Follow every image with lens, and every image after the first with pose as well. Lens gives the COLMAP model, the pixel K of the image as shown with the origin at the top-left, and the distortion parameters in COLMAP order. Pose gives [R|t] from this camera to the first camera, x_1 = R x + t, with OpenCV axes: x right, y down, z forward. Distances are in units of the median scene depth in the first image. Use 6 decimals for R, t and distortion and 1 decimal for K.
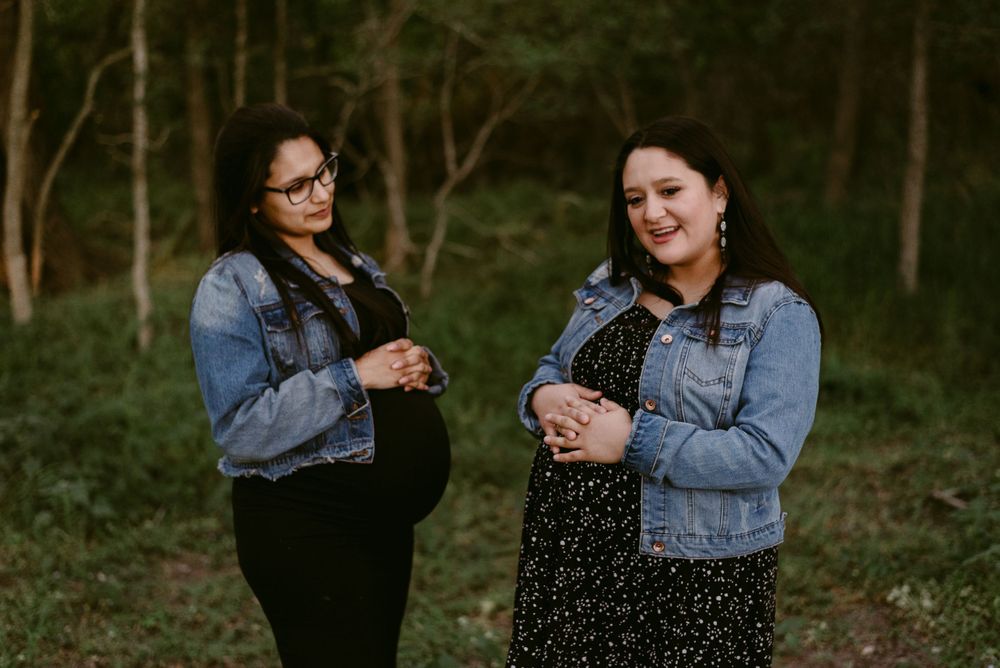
lens RADIAL K [[1452.1, 0, 529.4], [0, 1452.1, 346.9], [0, 0, 1]] dist [-0.017143, 0.000000]
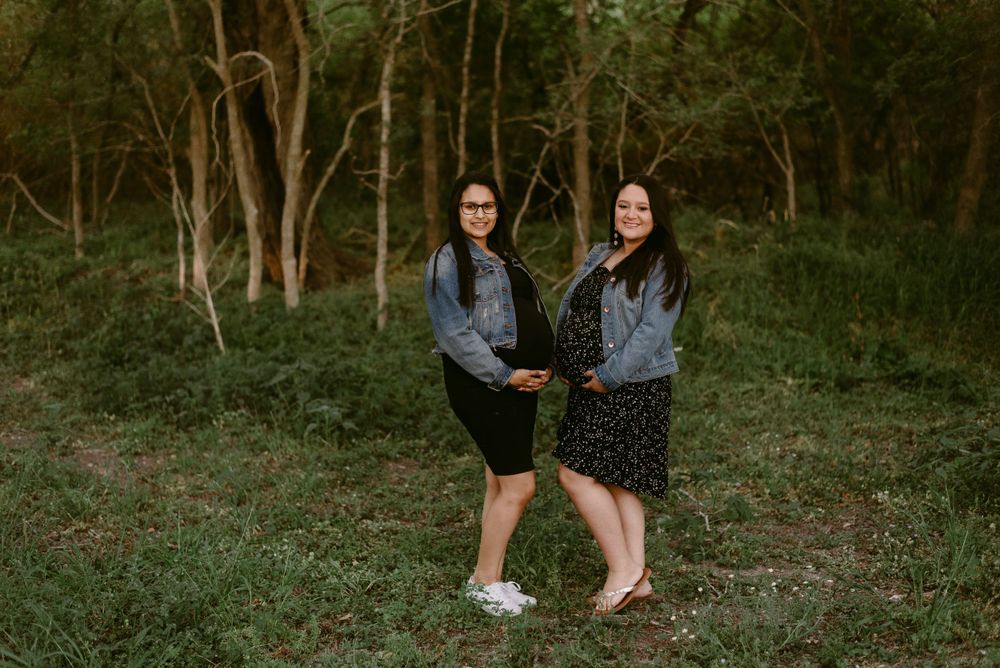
lens RADIAL K [[1458.4, 0, 508.8], [0, 1458.4, 336.2], [0, 0, 1]] dist [0.022829, 0.000000]
pose [[0.984751, 0.031340, -0.171123, 0.085284], [-0.035605, 0.999126, -0.021914, 0.035690], [0.170287, 0.027672, 0.985006, -0.321728]]
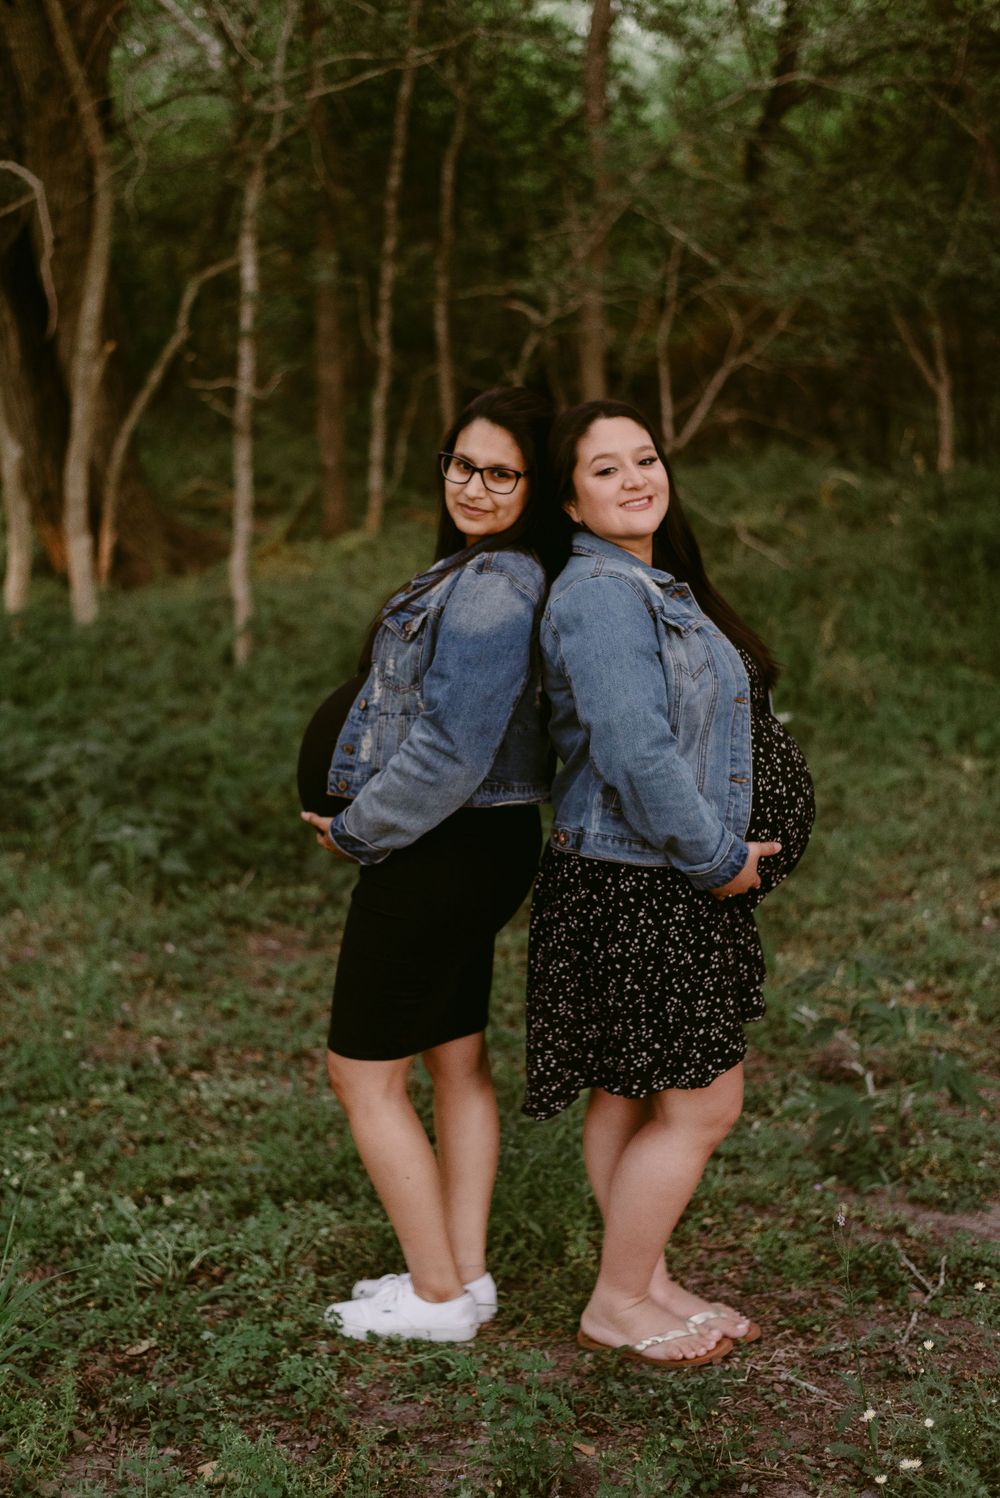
lens RADIAL K [[2200.7, 0, 506.5], [0, 2200.7, 719.3], [0, 0, 1]] dist [0.056032, 0.000000]
pose [[0.988562, 0.042391, -0.144736, 0.038378], [-0.040235, 0.999032, 0.017794, 0.003803], [0.145350, -0.011767, 0.989310, -0.112939]]
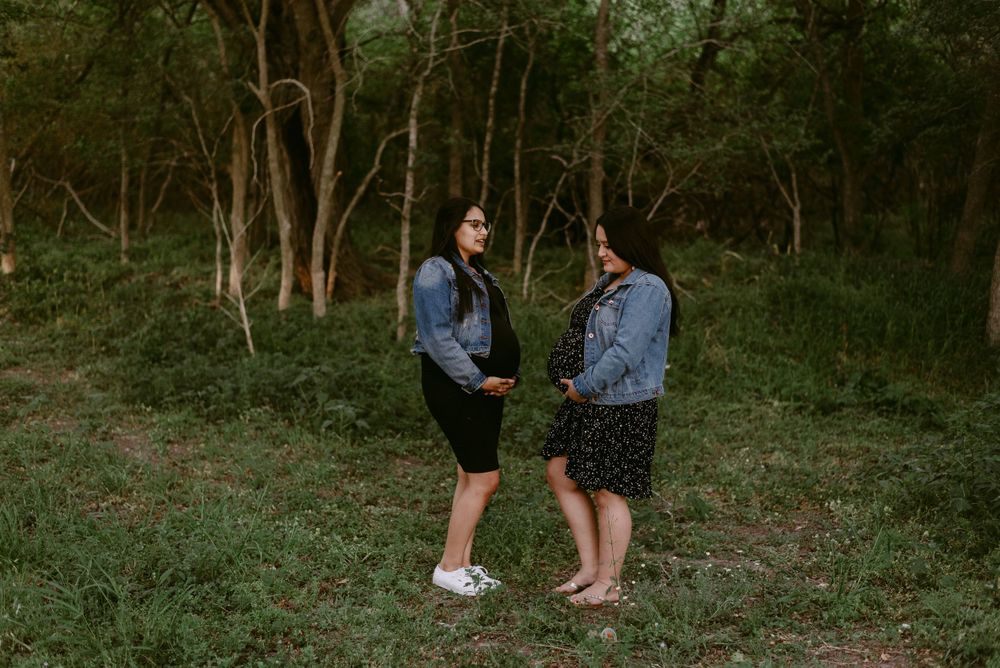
lens RADIAL K [[1458.4, 0, 509.4], [0, 1458.4, 338.8], [0, 0, 1]] dist [0.022829, 0.000000]
pose [[0.978204, 0.068935, -0.195868, 0.132833], [-0.077122, 0.996425, -0.034475, 0.045089], [0.192792, 0.048829, 0.980024, -0.423895]]
